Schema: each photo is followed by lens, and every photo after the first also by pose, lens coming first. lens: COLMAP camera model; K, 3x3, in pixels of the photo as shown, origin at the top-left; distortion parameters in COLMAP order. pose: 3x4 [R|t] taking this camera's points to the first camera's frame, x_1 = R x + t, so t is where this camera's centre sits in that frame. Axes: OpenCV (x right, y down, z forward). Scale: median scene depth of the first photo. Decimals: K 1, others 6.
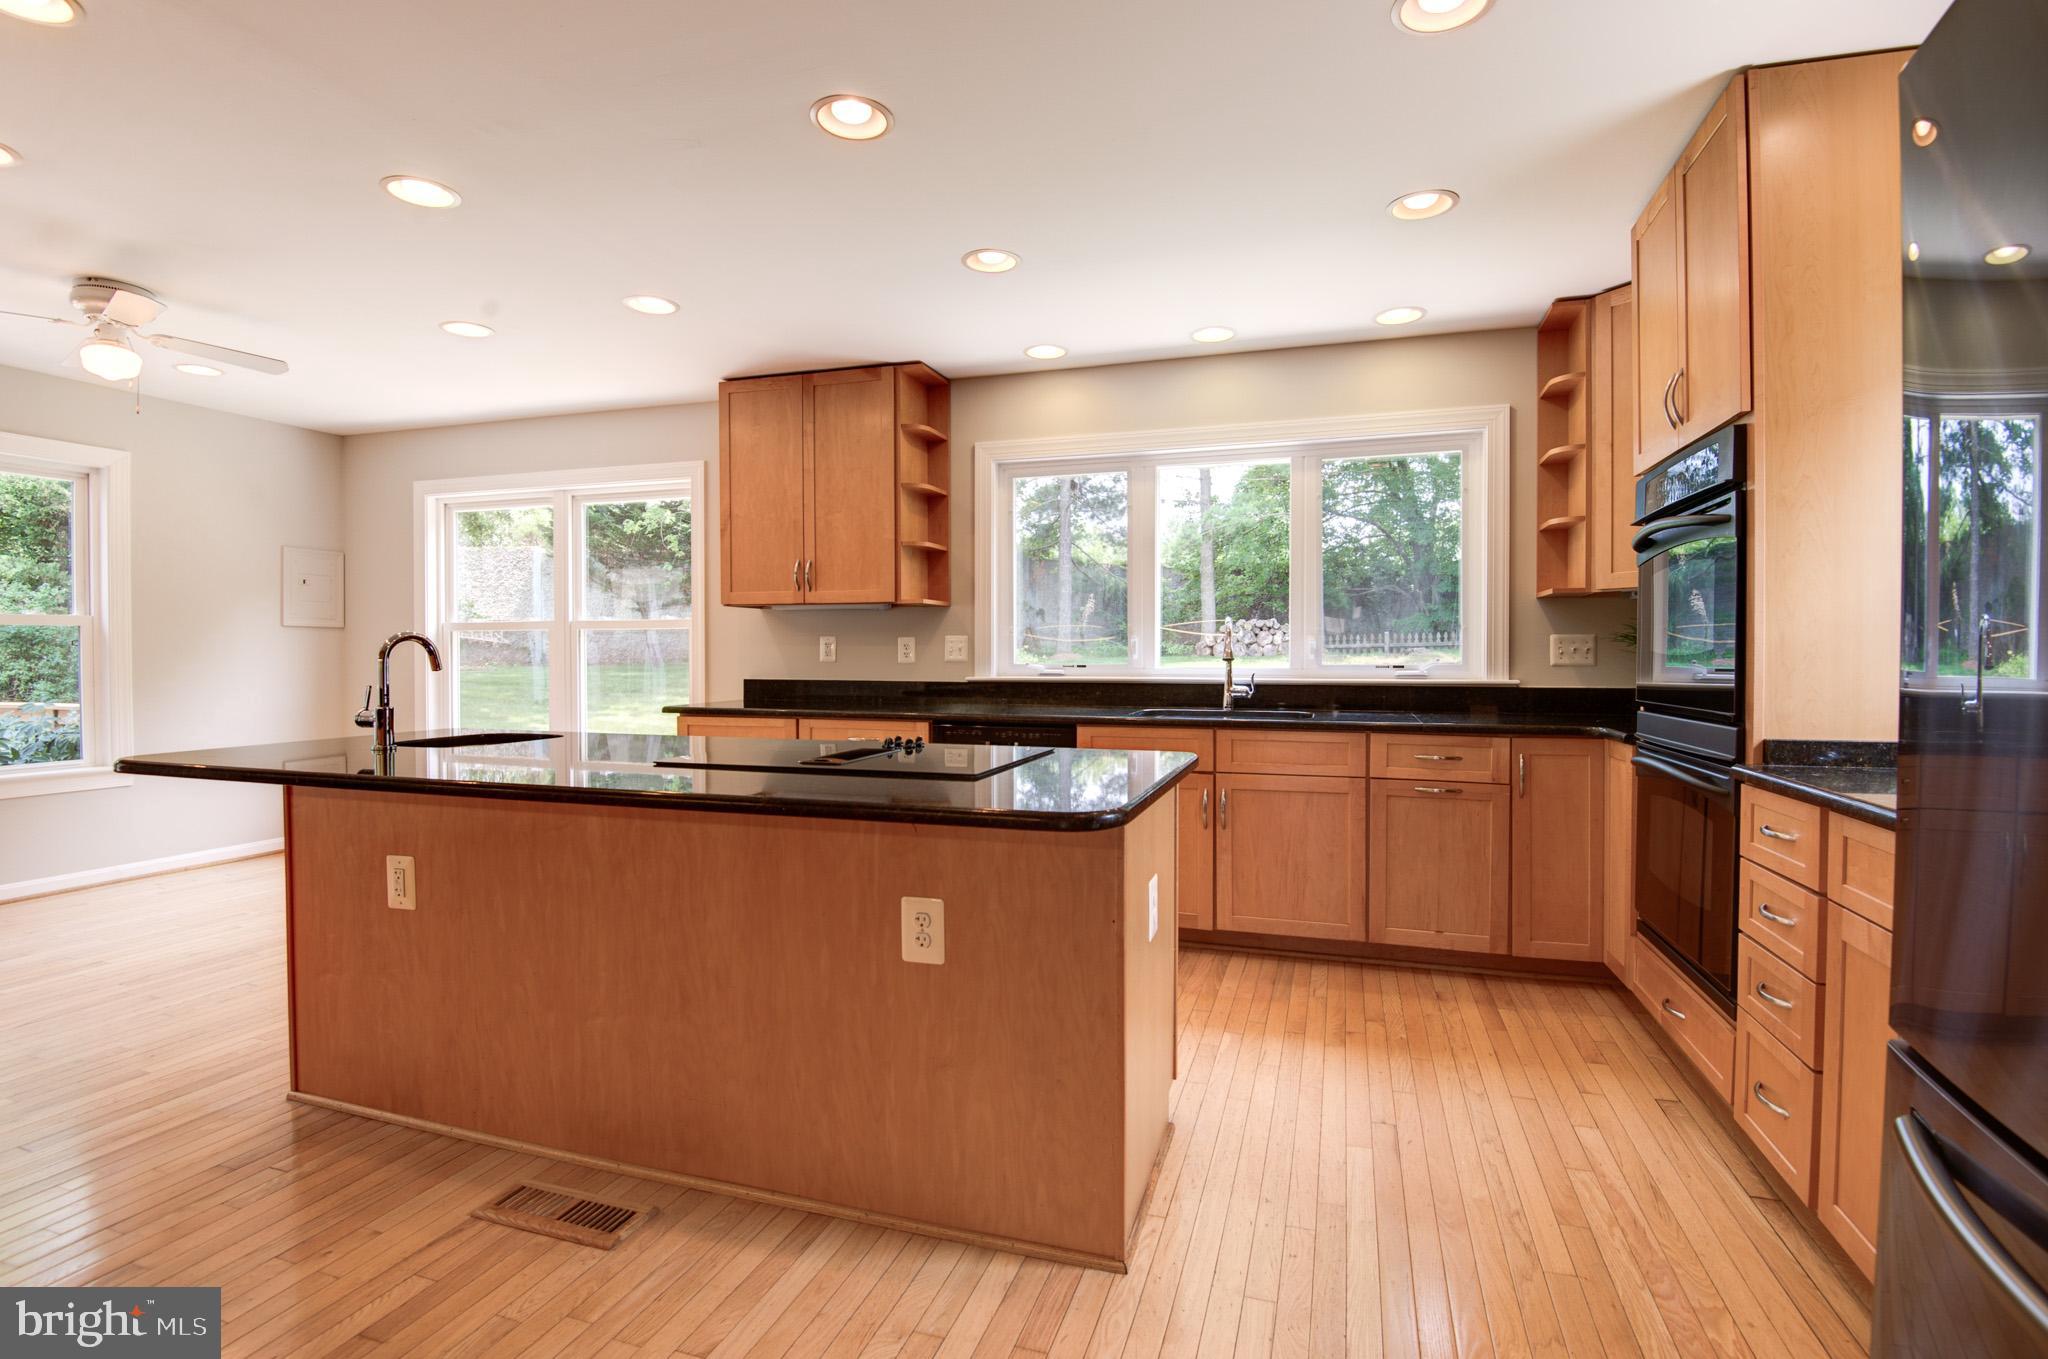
lens RADIAL K [[1013.5, 0, 1024.0], [0, 1013.5, 679.5], [0, 0, 1]] dist [-0.046156, -0.001136]
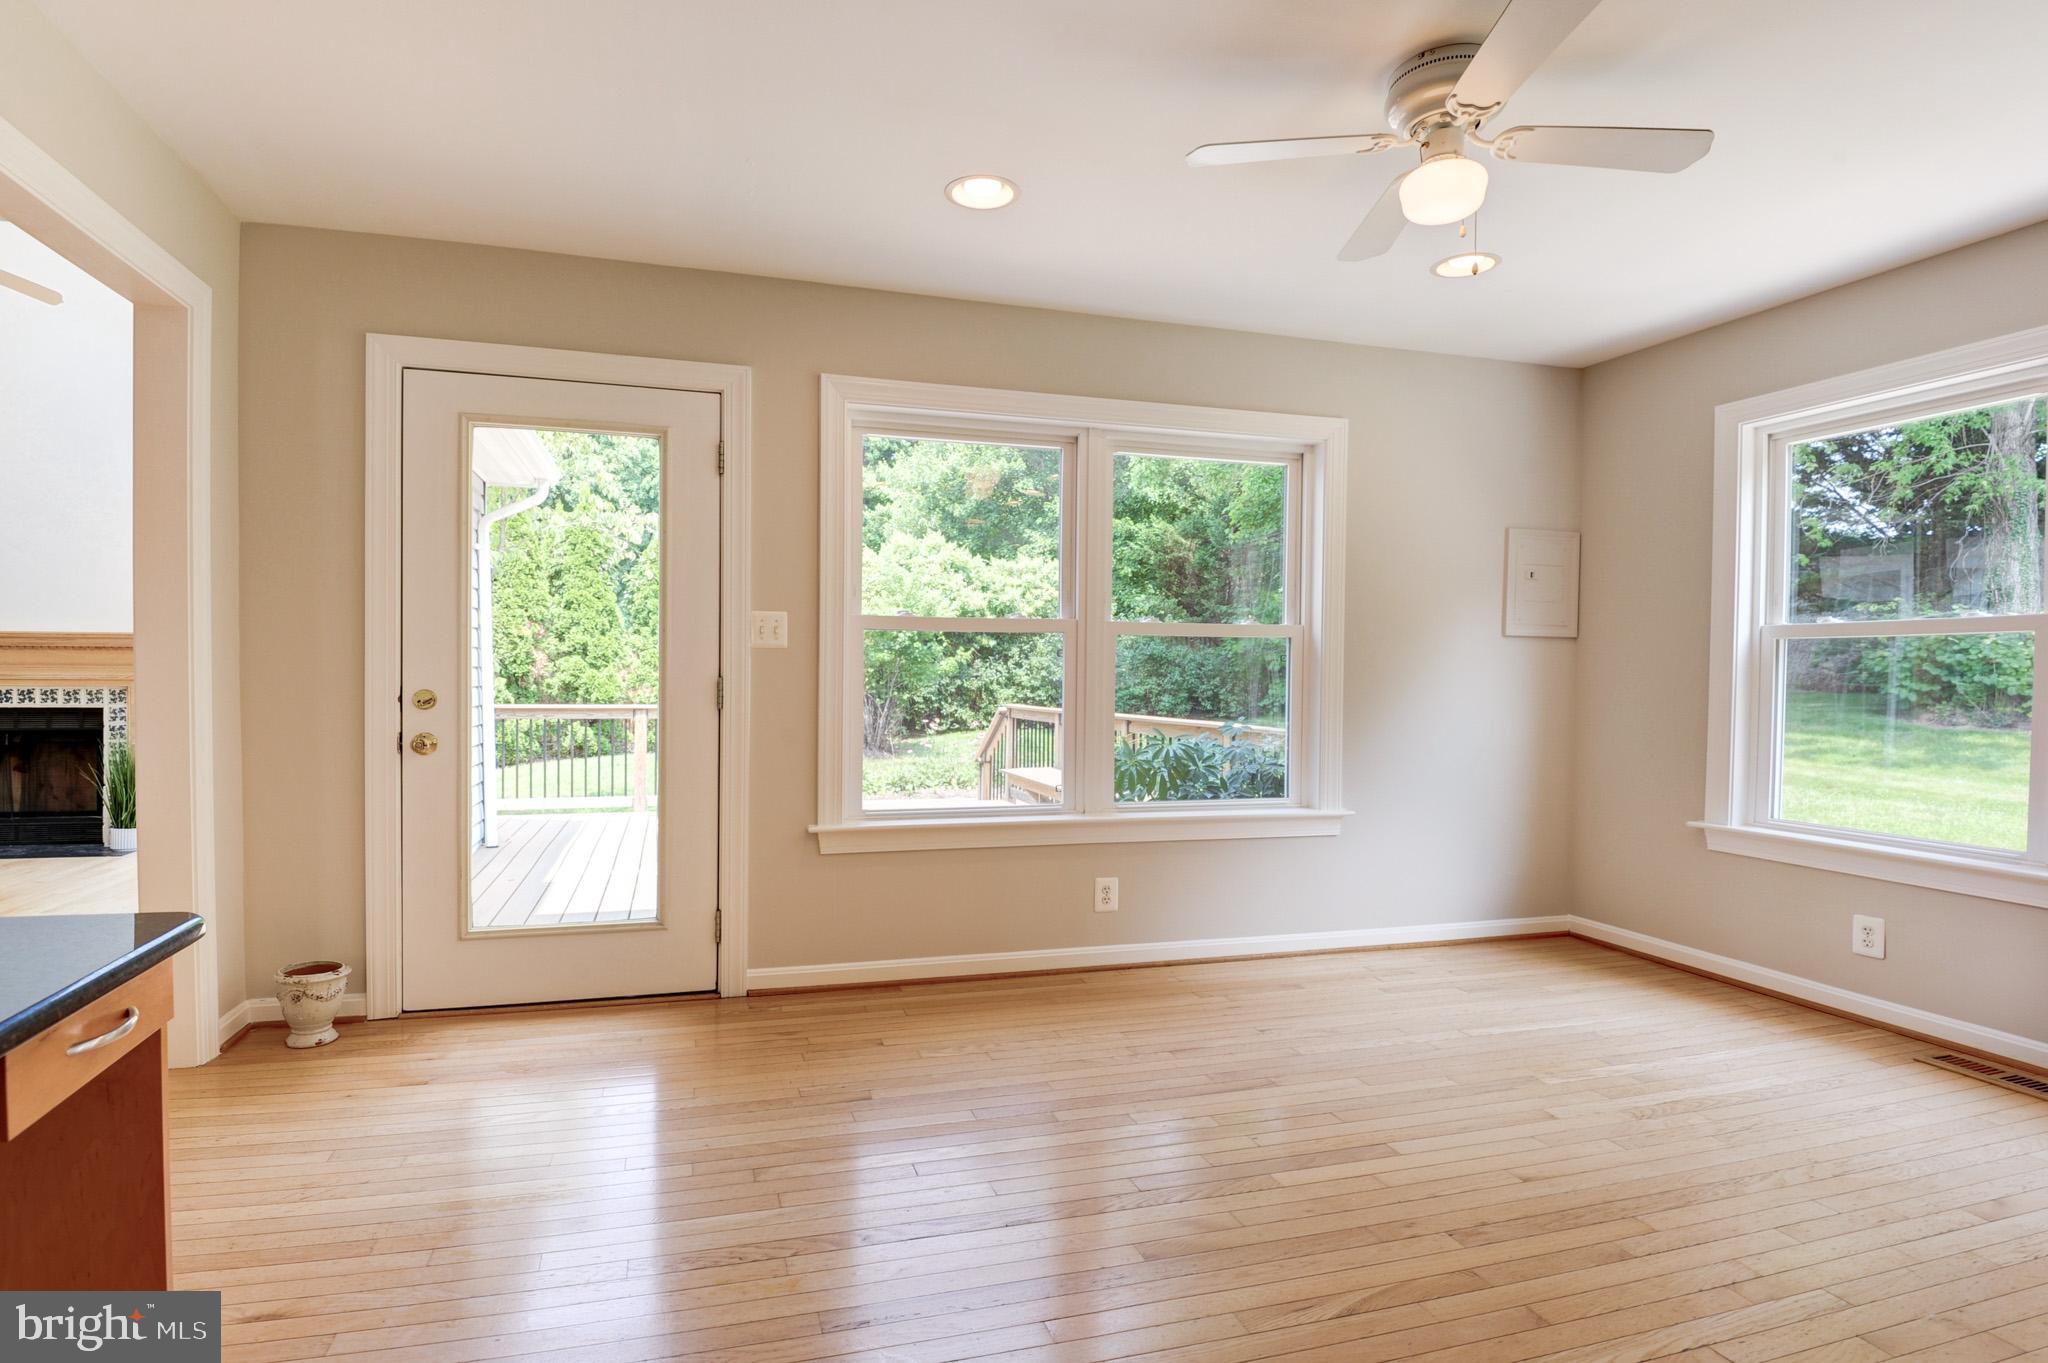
lens RADIAL K [[943.9, 0, 1024.0], [0, 943.9, 681.5], [0, 0, 1]] dist [0.000210, -0.000097]
pose [[0.612458, 0.009133, -0.790450, -0.411822], [-0.023210, 0.999710, -0.006433, -0.006724], [0.790162, 0.022286, 0.612493, 0.279852]]
